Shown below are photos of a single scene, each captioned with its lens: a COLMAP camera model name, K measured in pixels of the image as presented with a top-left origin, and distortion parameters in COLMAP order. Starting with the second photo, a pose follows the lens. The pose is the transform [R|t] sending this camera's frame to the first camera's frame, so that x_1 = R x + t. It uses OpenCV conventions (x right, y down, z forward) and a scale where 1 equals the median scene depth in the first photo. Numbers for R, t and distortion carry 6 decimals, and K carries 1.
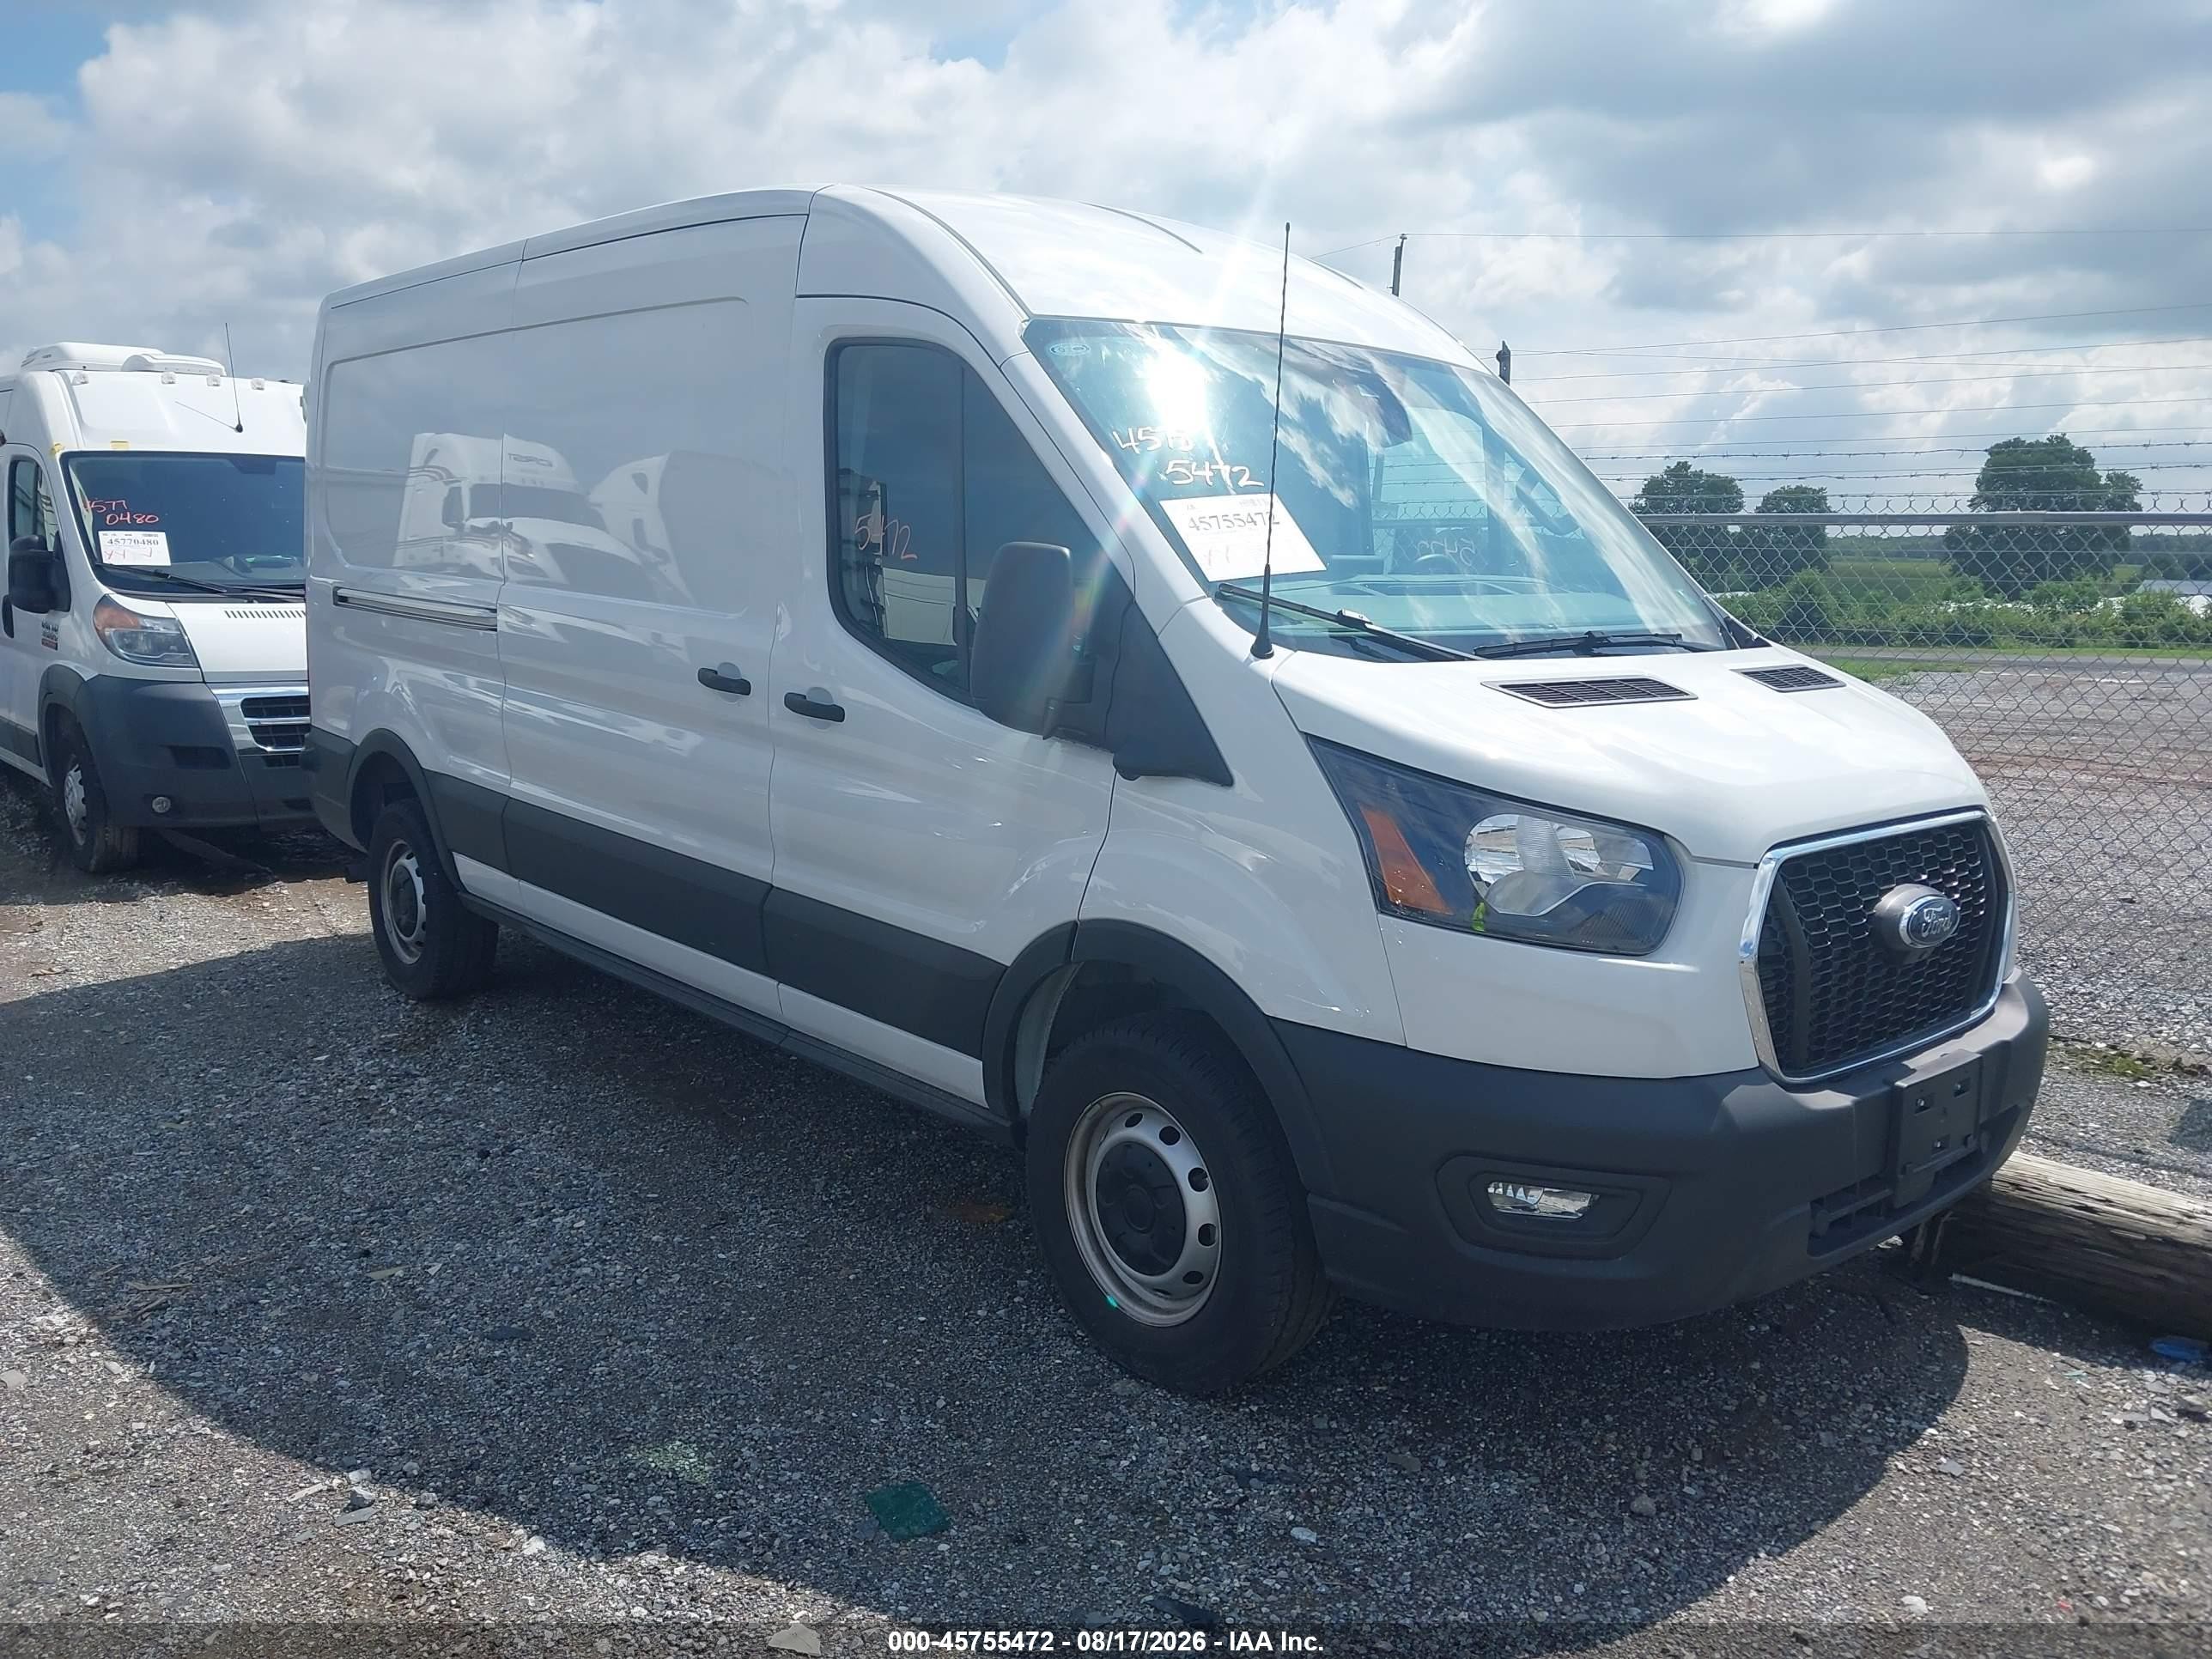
lens RADIAL K [[1778.9, 0, 1104.3], [0, 1778.9, 840.6], [0, 0, 1]] dist [0.013403, -0.008890]
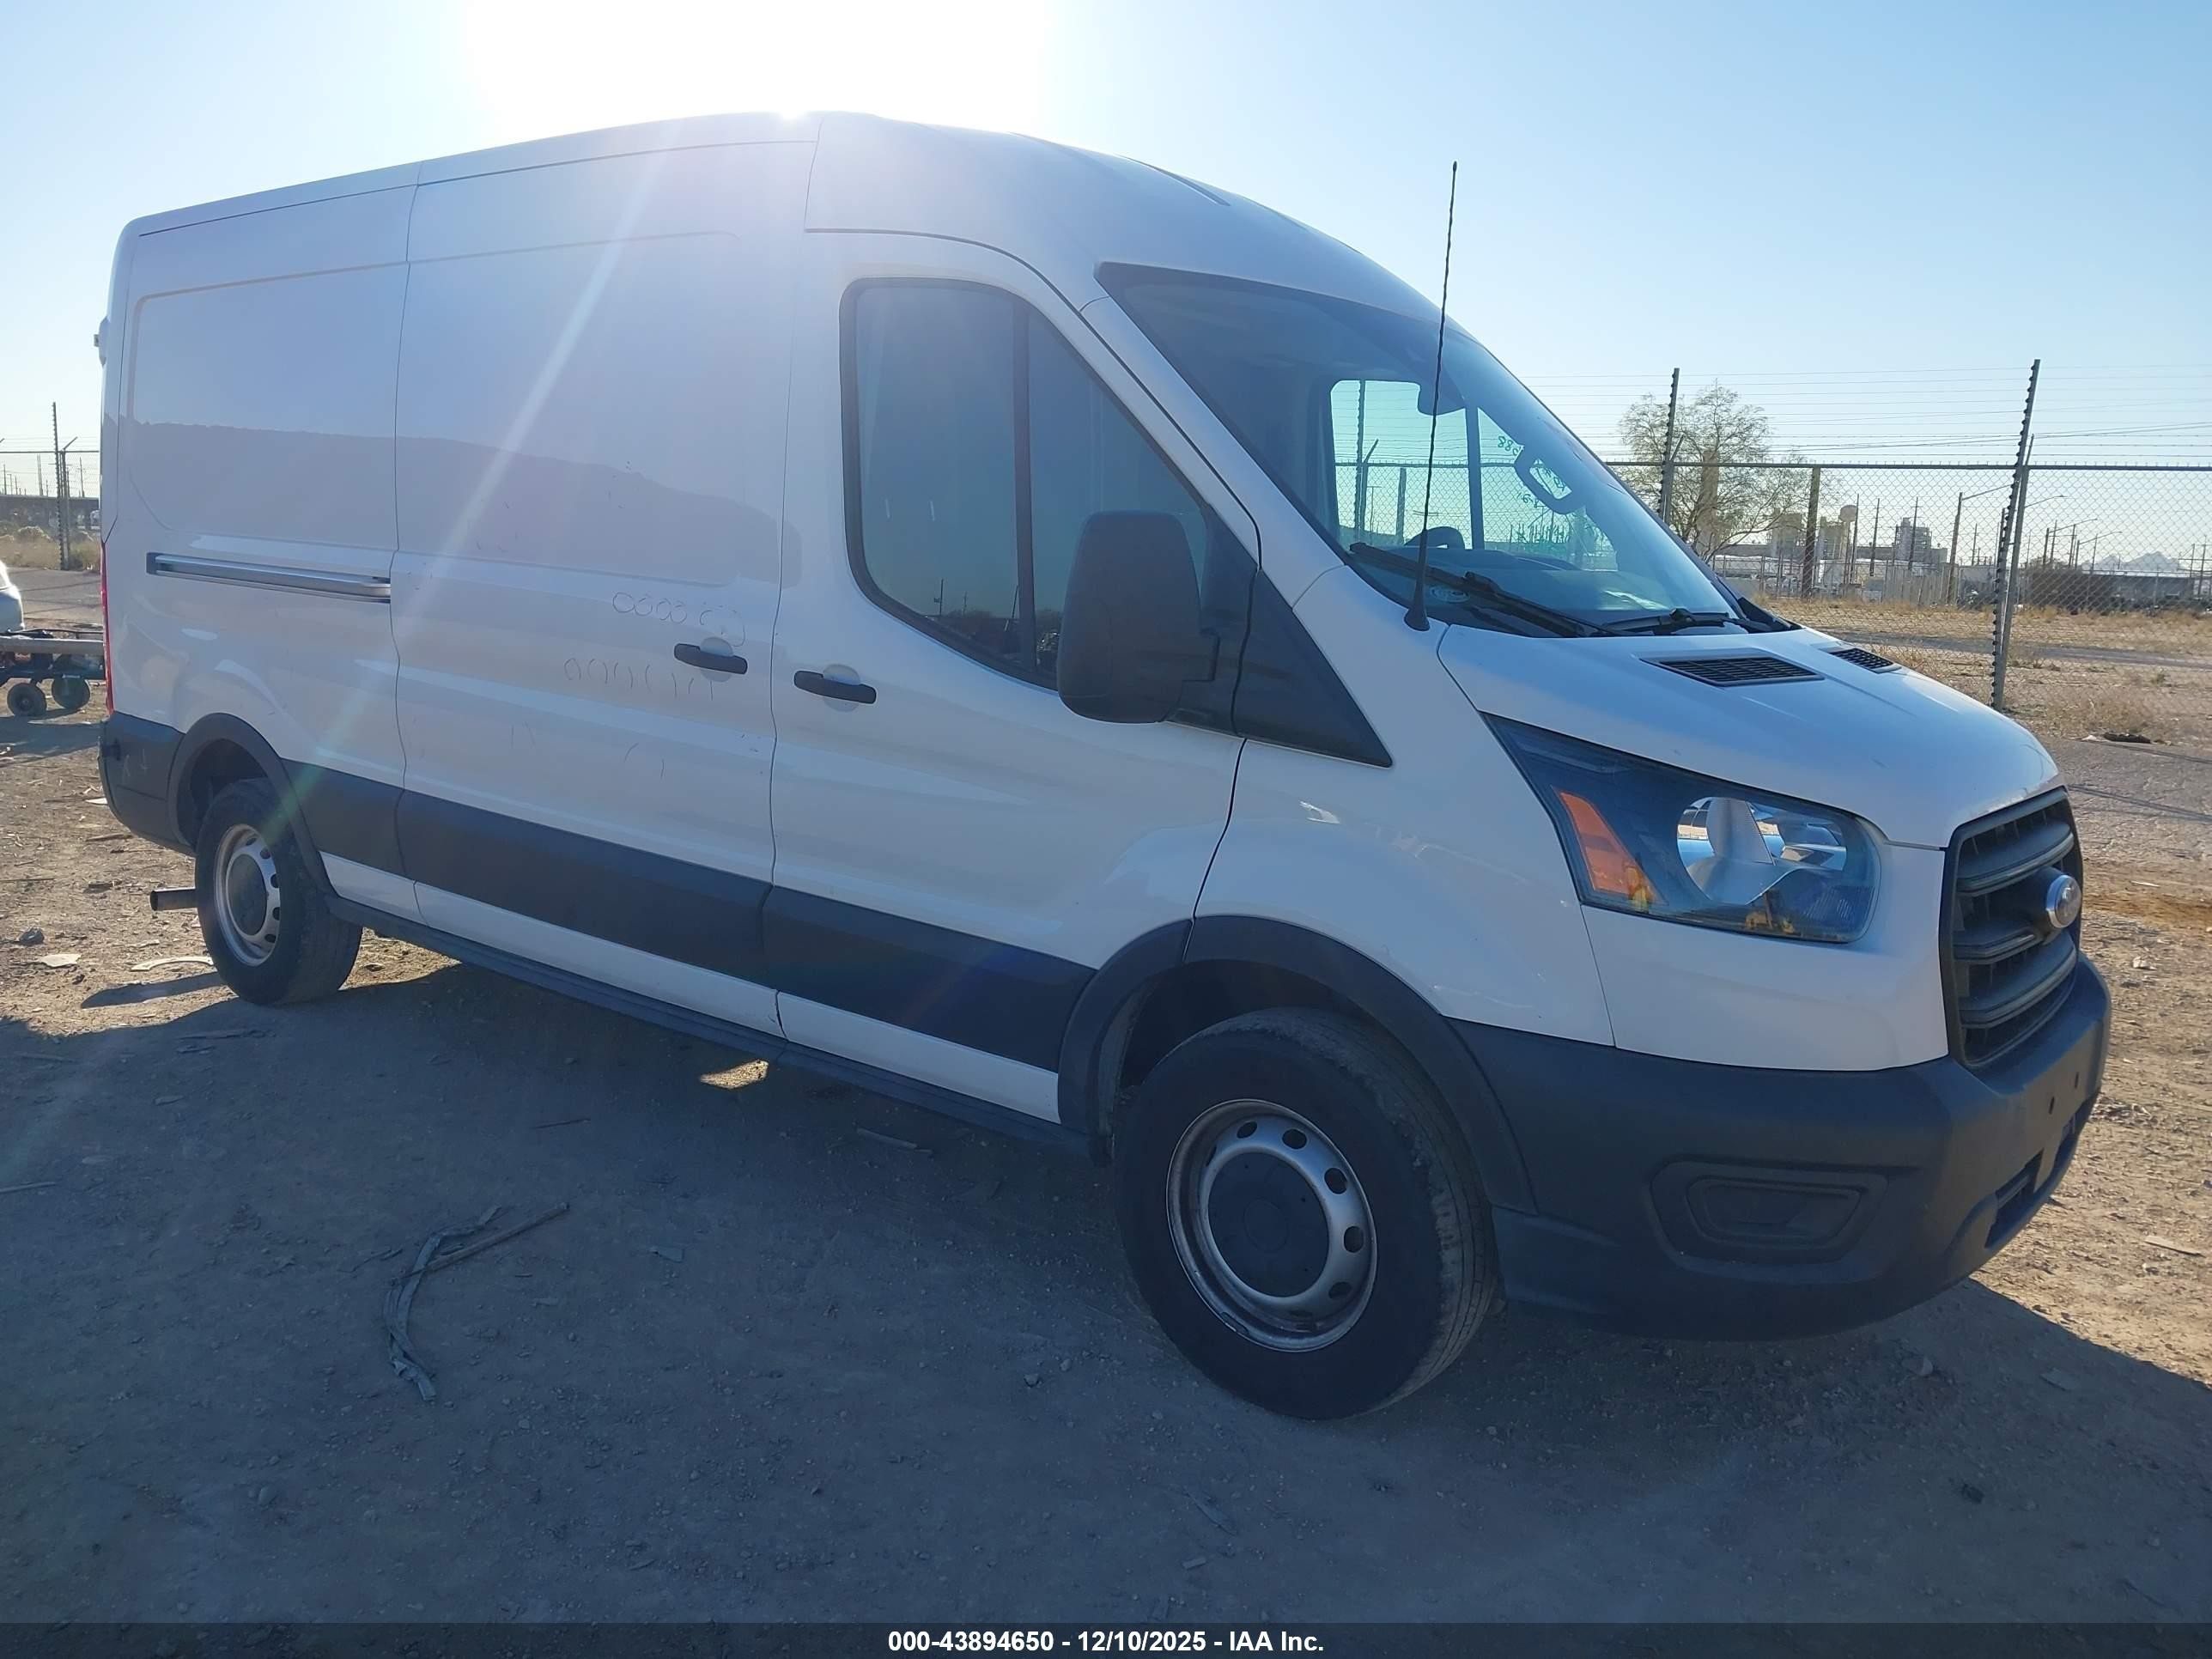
lens RADIAL K [[1778.9, 0, 1100.5], [0, 1778.9, 835.1], [0, 0, 1]] dist [0.013403, -0.008890]
pose [[0.986679, -0.012139, 0.162227, -0.210336], [0.011592, 0.999923, 0.004316, -0.002026], [-0.162267, -0.002378, 0.986744, 0.101064]]
